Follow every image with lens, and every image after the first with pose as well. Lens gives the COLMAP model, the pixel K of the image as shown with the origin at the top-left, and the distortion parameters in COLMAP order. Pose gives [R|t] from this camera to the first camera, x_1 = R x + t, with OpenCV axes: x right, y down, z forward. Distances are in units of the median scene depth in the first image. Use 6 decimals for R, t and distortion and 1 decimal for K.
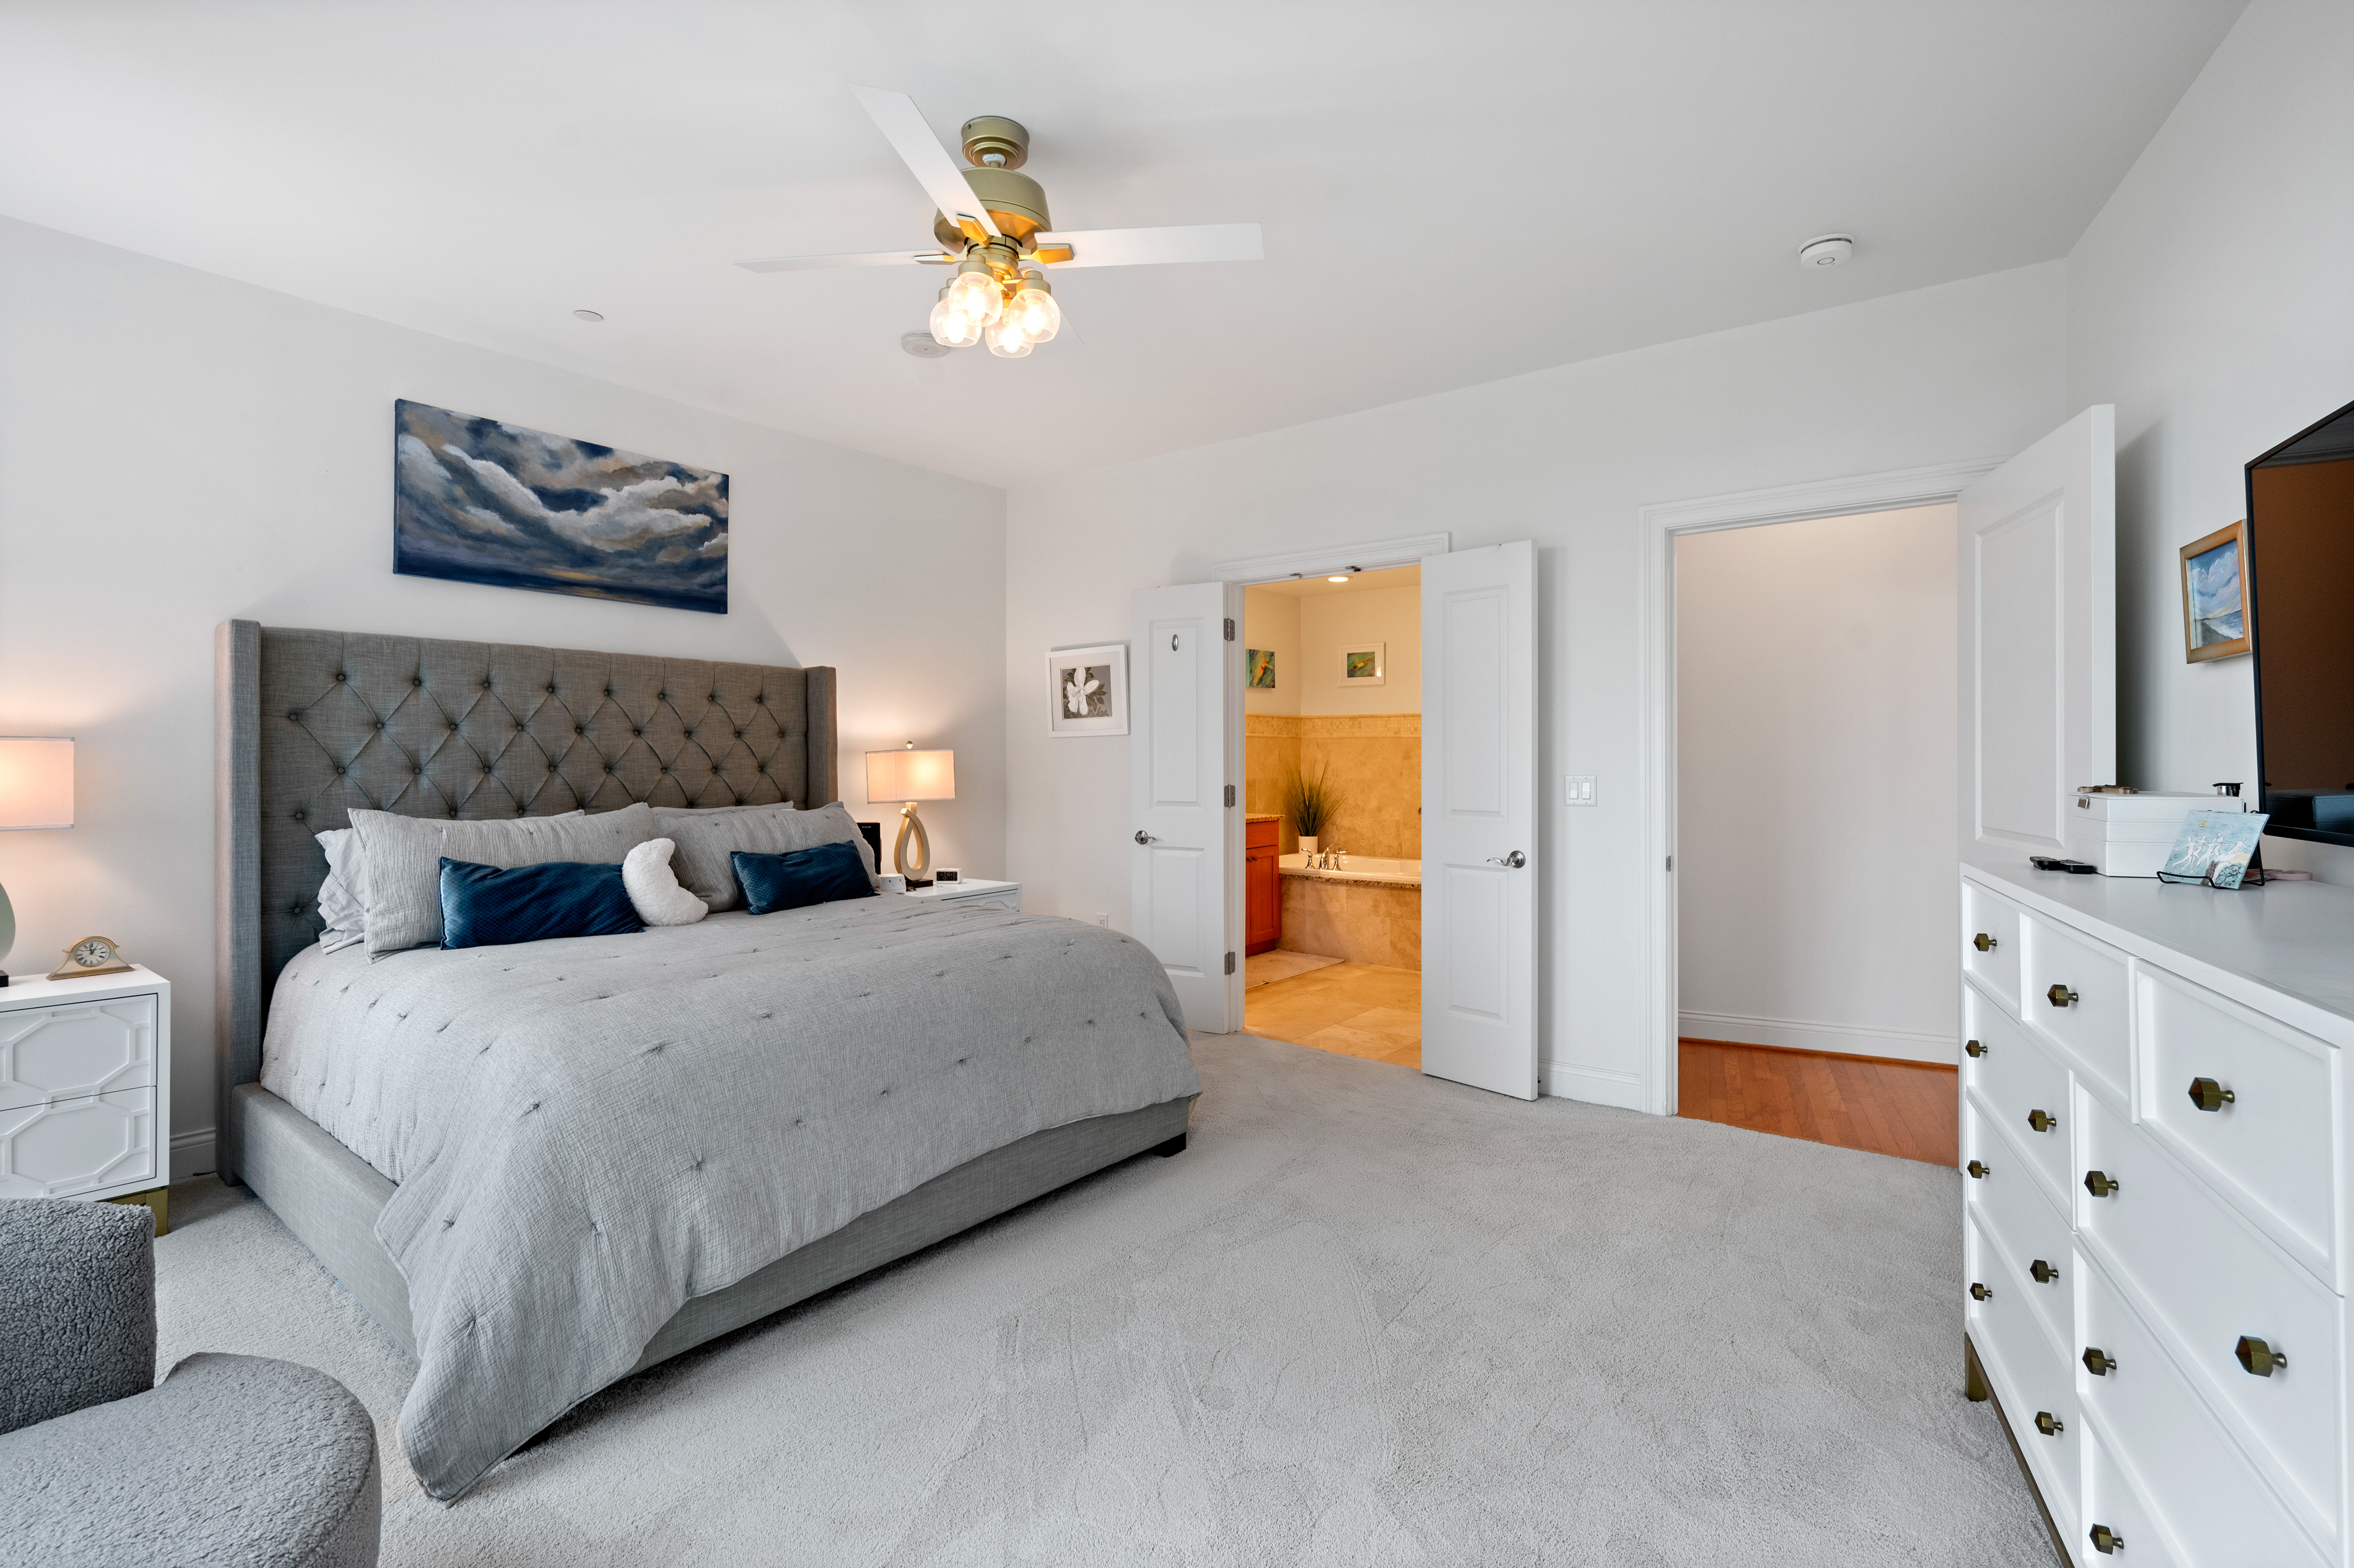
lens RADIAL K [[1065.9, 0, 1186.4], [0, 1065.9, 760.4], [0, 0, 1]] dist [0.004051, -0.001765]
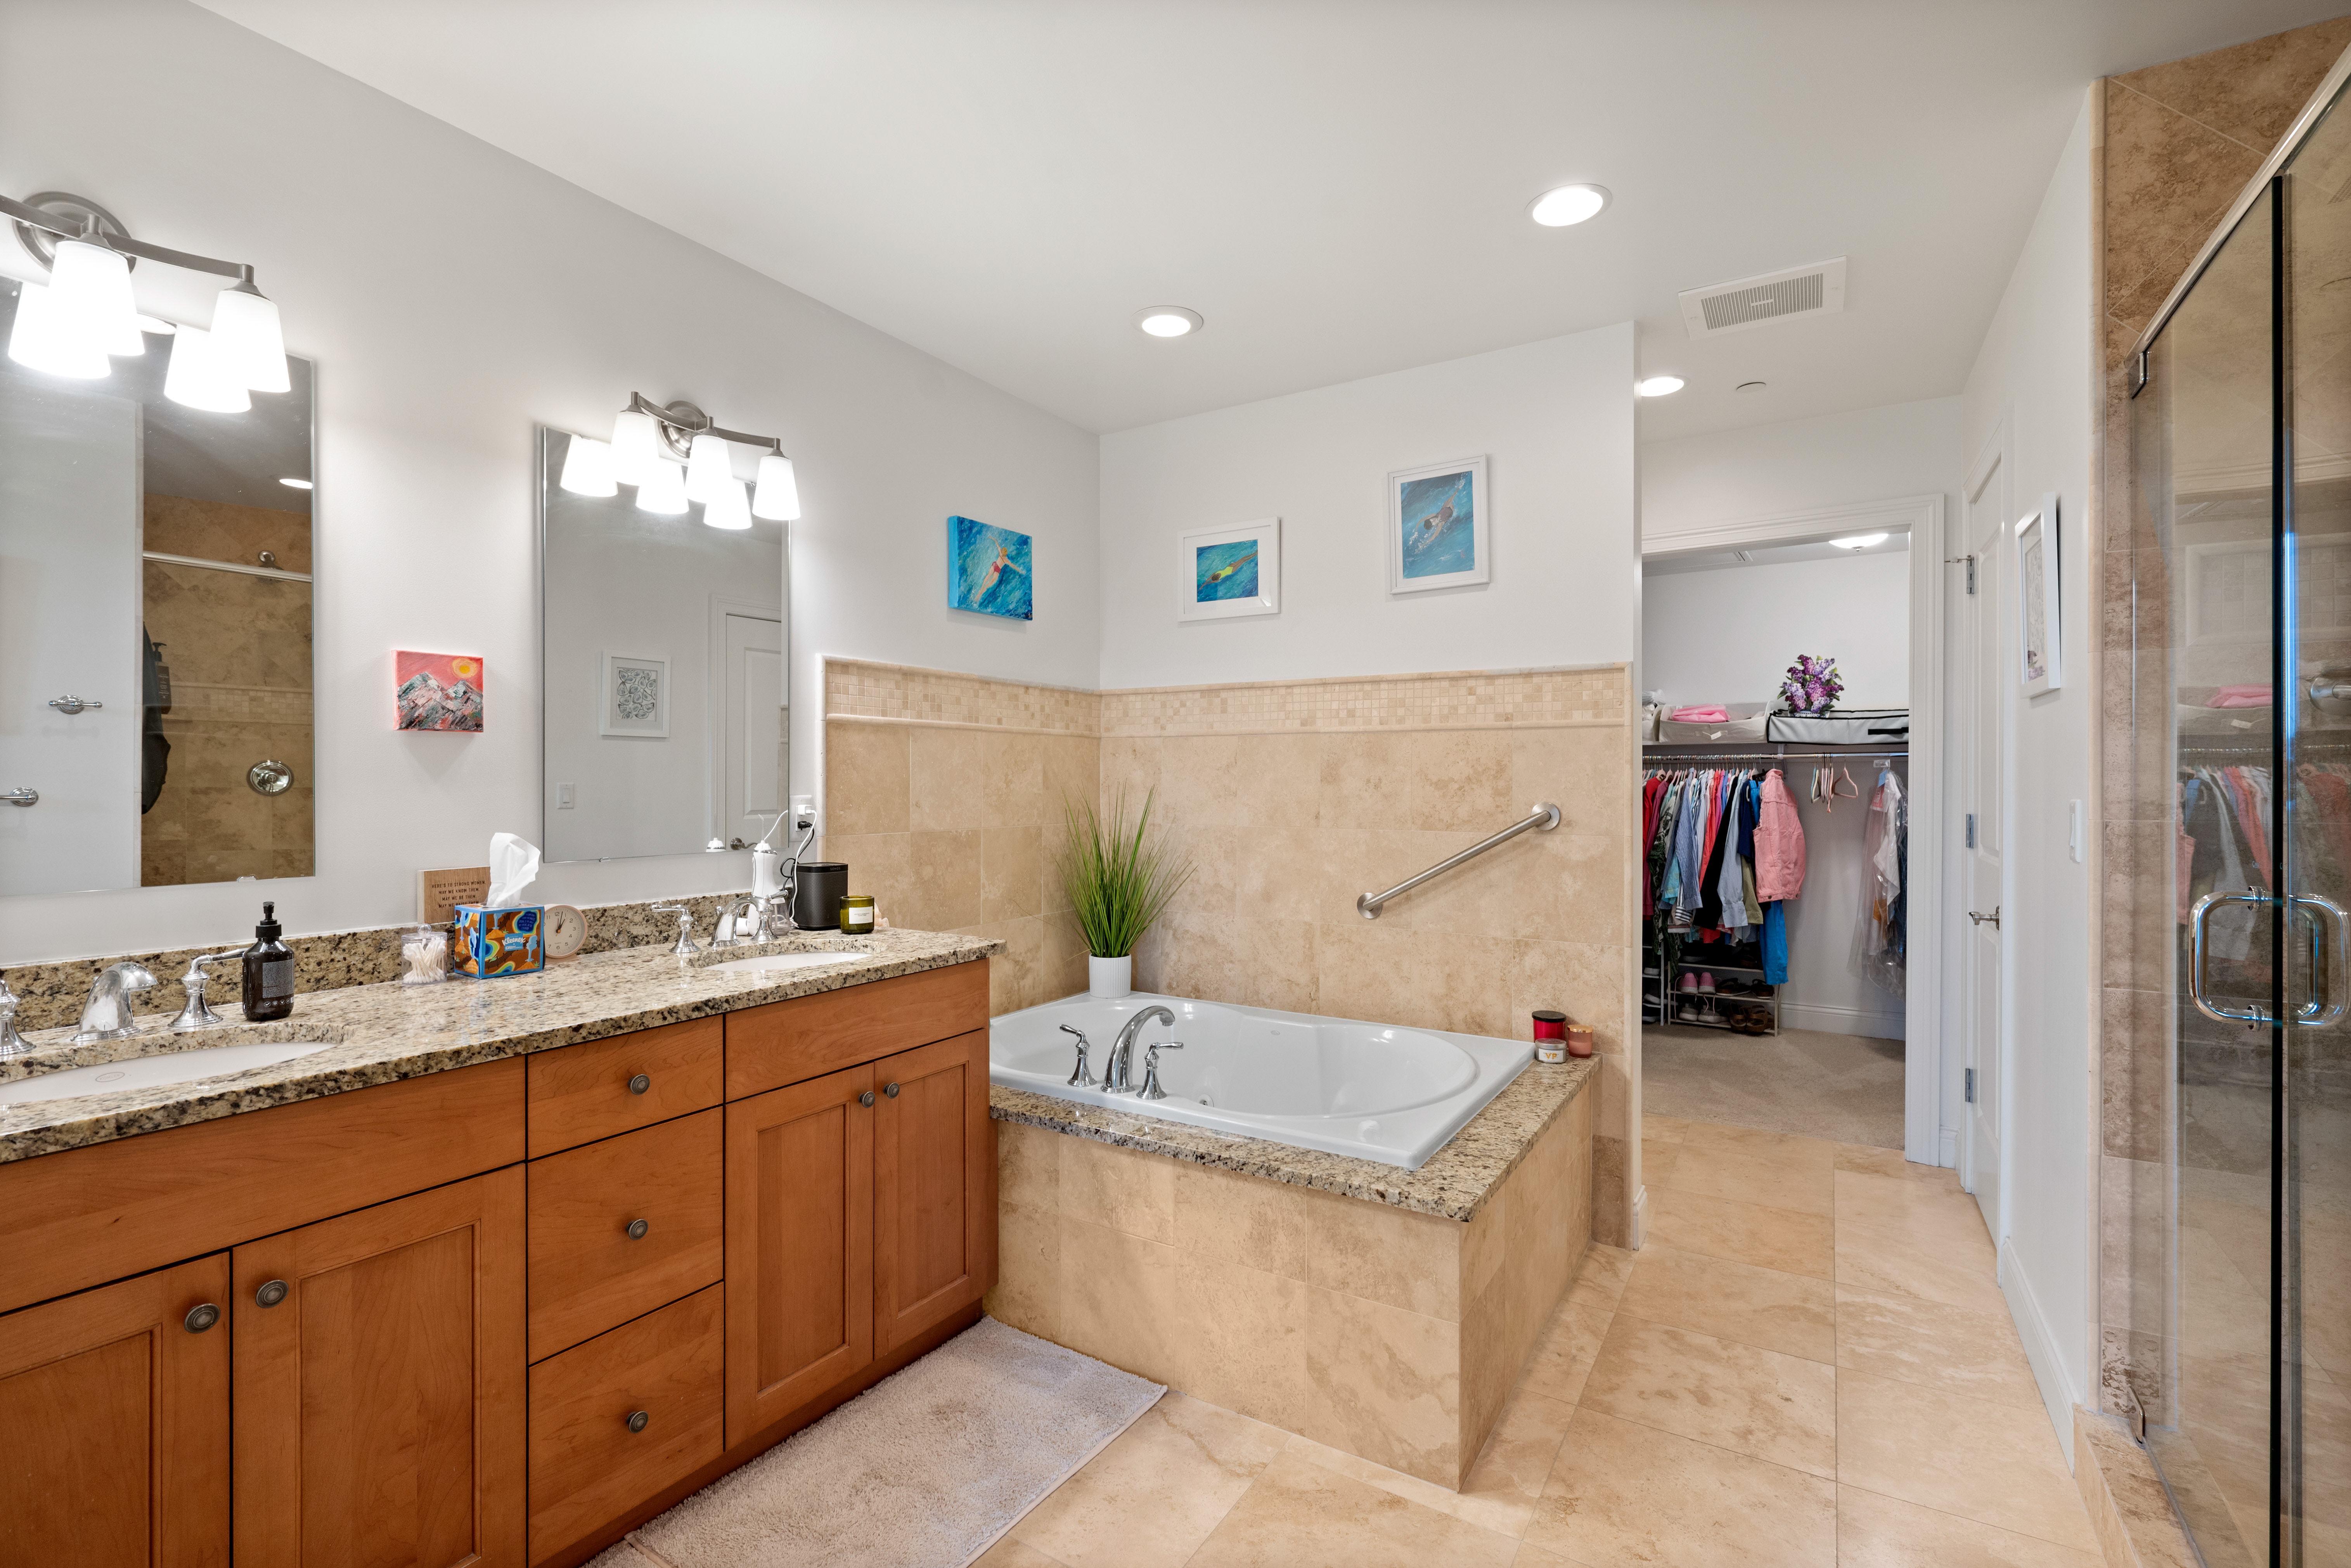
lens RADIAL K [[1064.5, 0, 1171.1], [0, 1064.5, 785.8], [0, 0, 1]] dist [0.004051, -0.001765]
pose [[0.995641, -0.001386, 0.093254, 0.099537], [0.001401, 0.999999, -0.000094, 0.000010], [-0.093253, 0.000224, 0.995642, 0.562278]]
